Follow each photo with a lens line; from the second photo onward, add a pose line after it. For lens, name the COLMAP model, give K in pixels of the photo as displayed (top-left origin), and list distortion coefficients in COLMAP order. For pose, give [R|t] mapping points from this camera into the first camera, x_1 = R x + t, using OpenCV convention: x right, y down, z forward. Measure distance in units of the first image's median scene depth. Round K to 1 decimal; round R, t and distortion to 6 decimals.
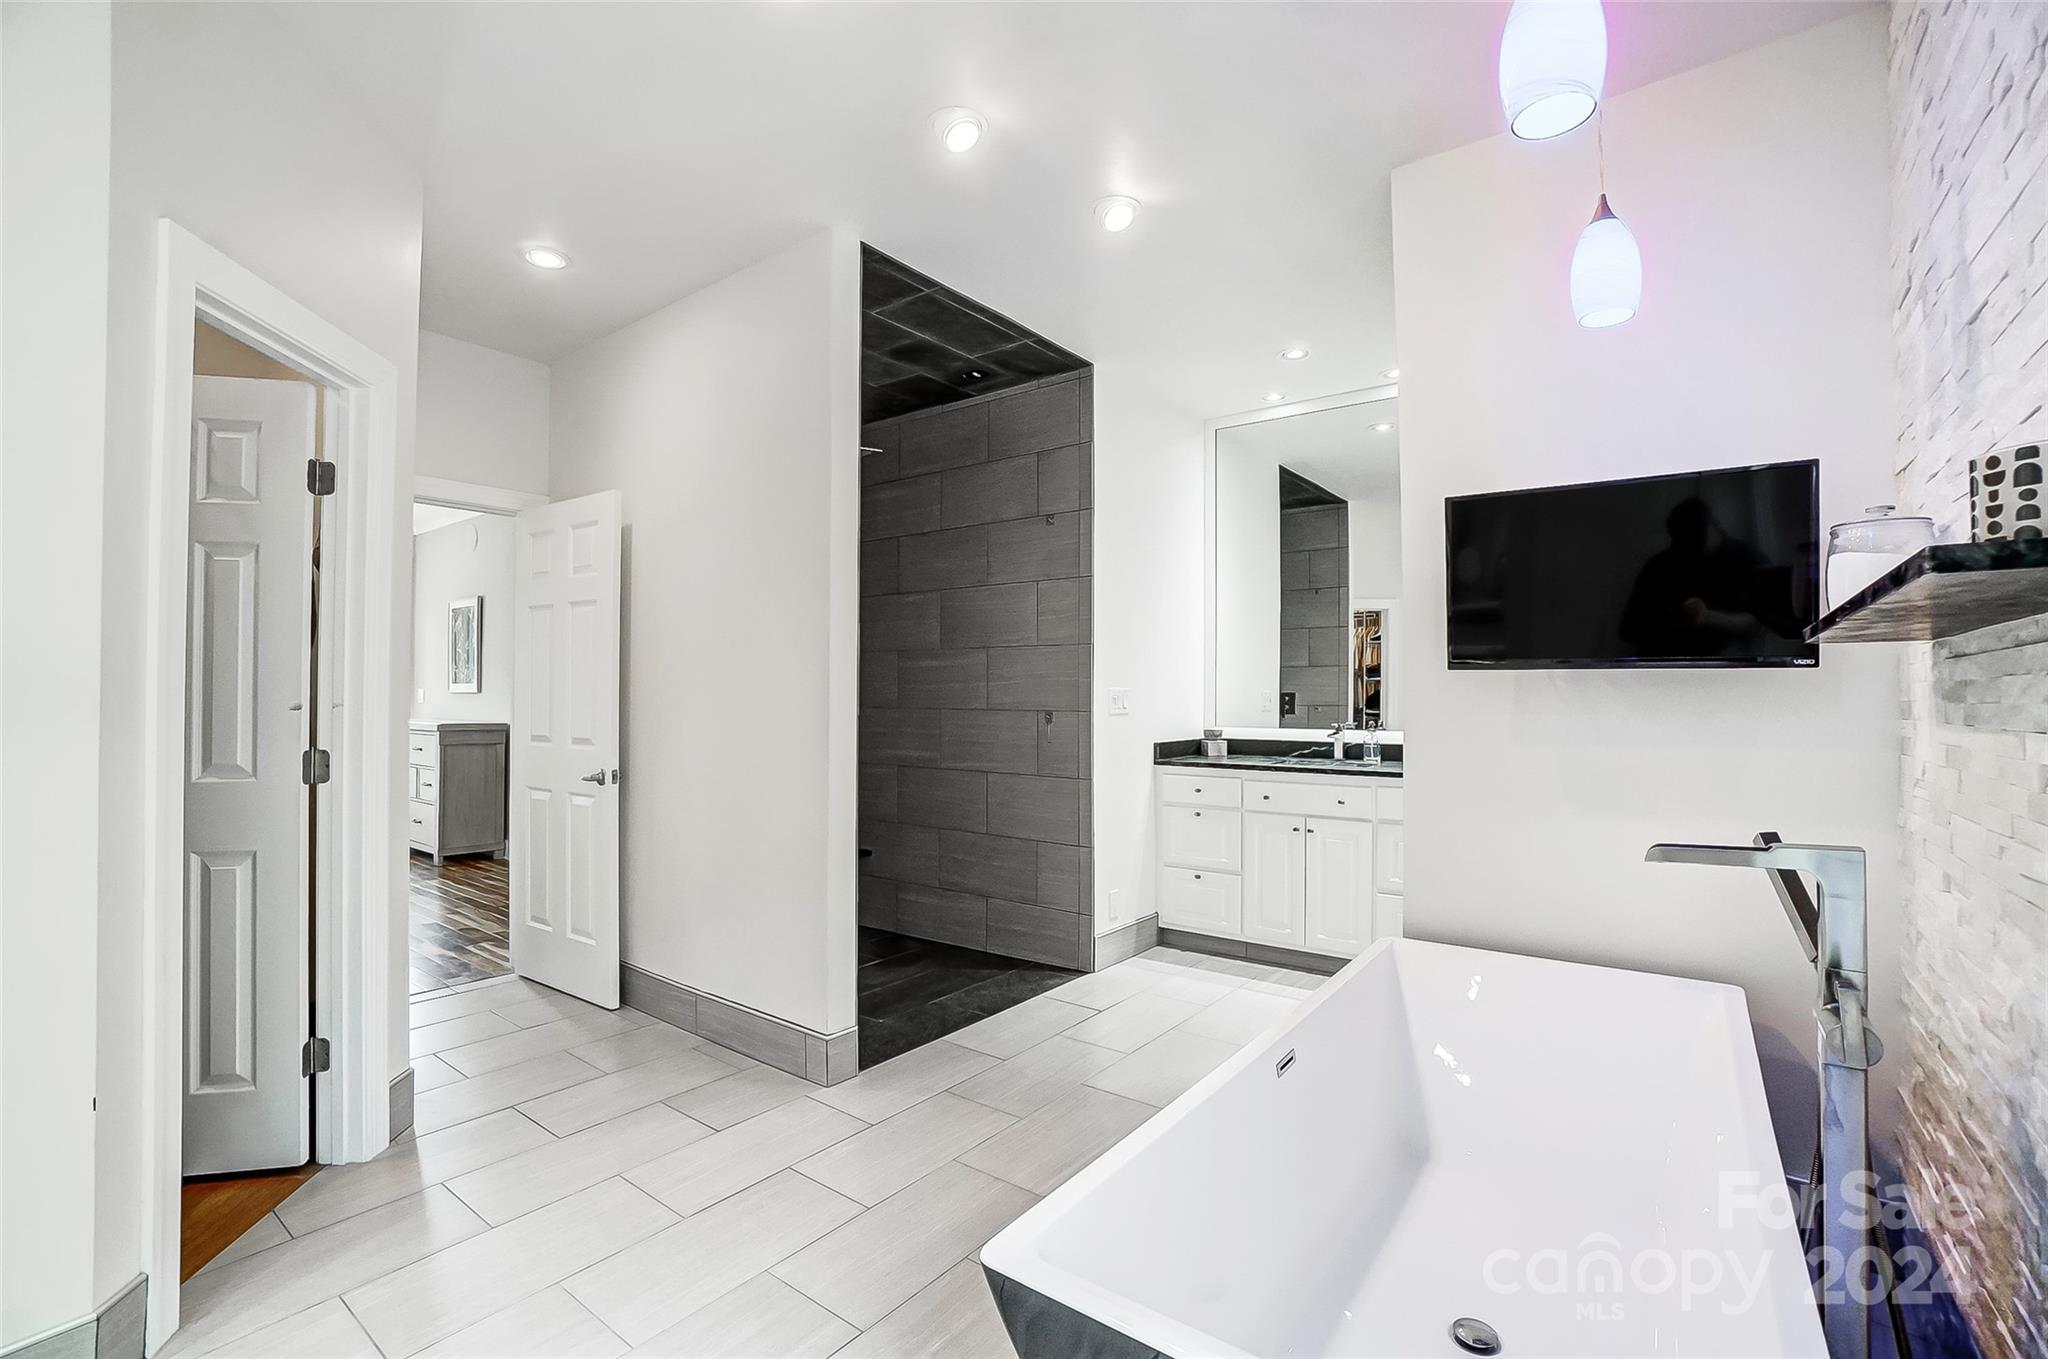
lens RADIAL K [[913.1, 0, 1011.6], [0, 913.1, 688.2], [0, 0, 1]] dist [-0.046151, 0.009633]
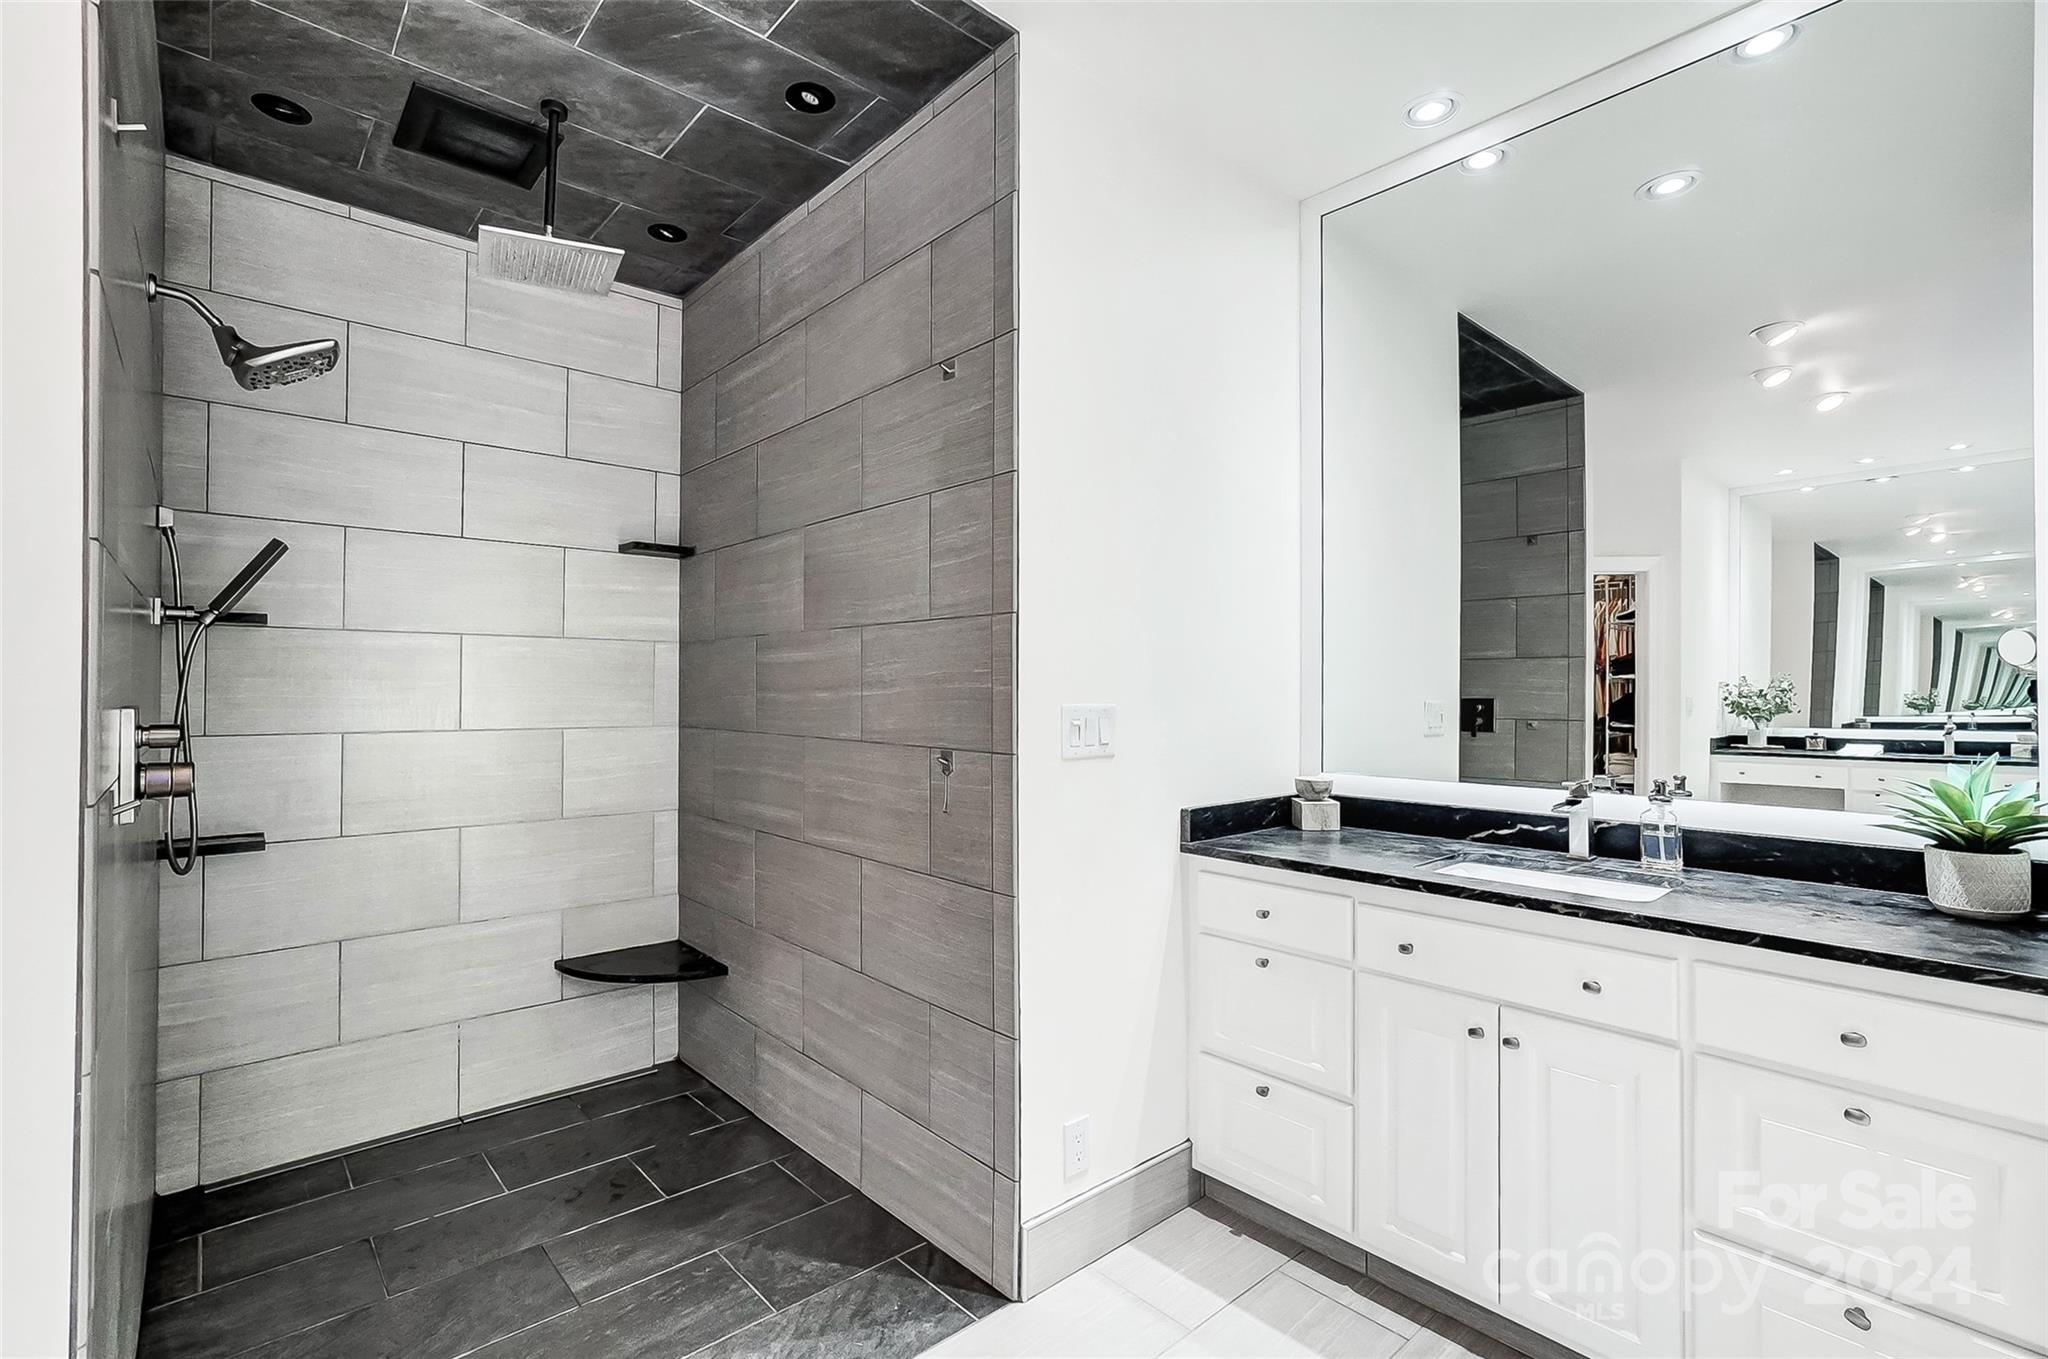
lens RADIAL K [[913.1, 0, 1017.2], [0, 913.1, 675.1], [0, 0, 1]] dist [-0.046151, 0.009633]
pose [[0.980348, -0.004597, -0.197224, 0.166806], [0.002465, 0.999936, -0.011050, -0.009173], [0.197263, 0.010347, 0.980296, 0.485421]]
